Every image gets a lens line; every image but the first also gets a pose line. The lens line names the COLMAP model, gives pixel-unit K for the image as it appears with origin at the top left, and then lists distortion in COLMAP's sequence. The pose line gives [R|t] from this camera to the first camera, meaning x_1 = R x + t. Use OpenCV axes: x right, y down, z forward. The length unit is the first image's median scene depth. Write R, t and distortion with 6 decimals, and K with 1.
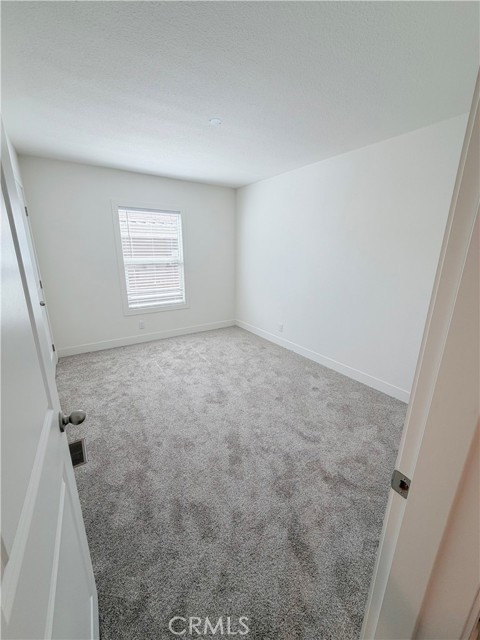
lens RADIAL K [[254.9, 0, 240.2], [0, 254.9, 319.8], [0, 0, 1]] dist [-0.000906, 0.000609]
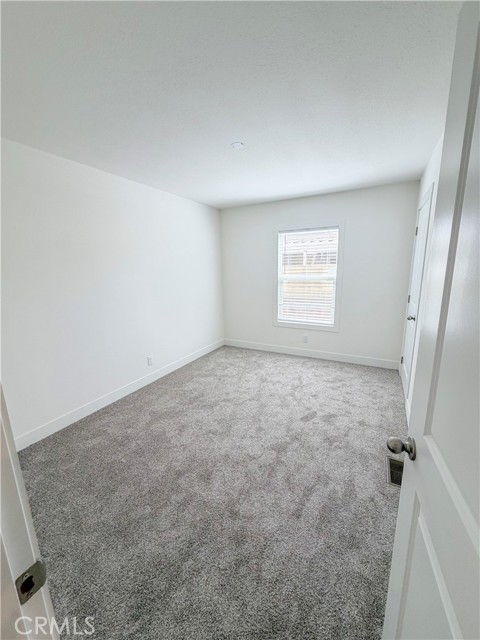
lens RADIAL K [[254.9, 0, 242.0], [0, 254.9, 321.4], [0, 0, 1]] dist [-0.000906, 0.000609]
pose [[0.436180, 0.176005, -0.882479, 0.474265], [-0.216569, 0.972393, 0.086896, -0.097818], [0.873410, 0.153215, 0.462255, 0.333209]]
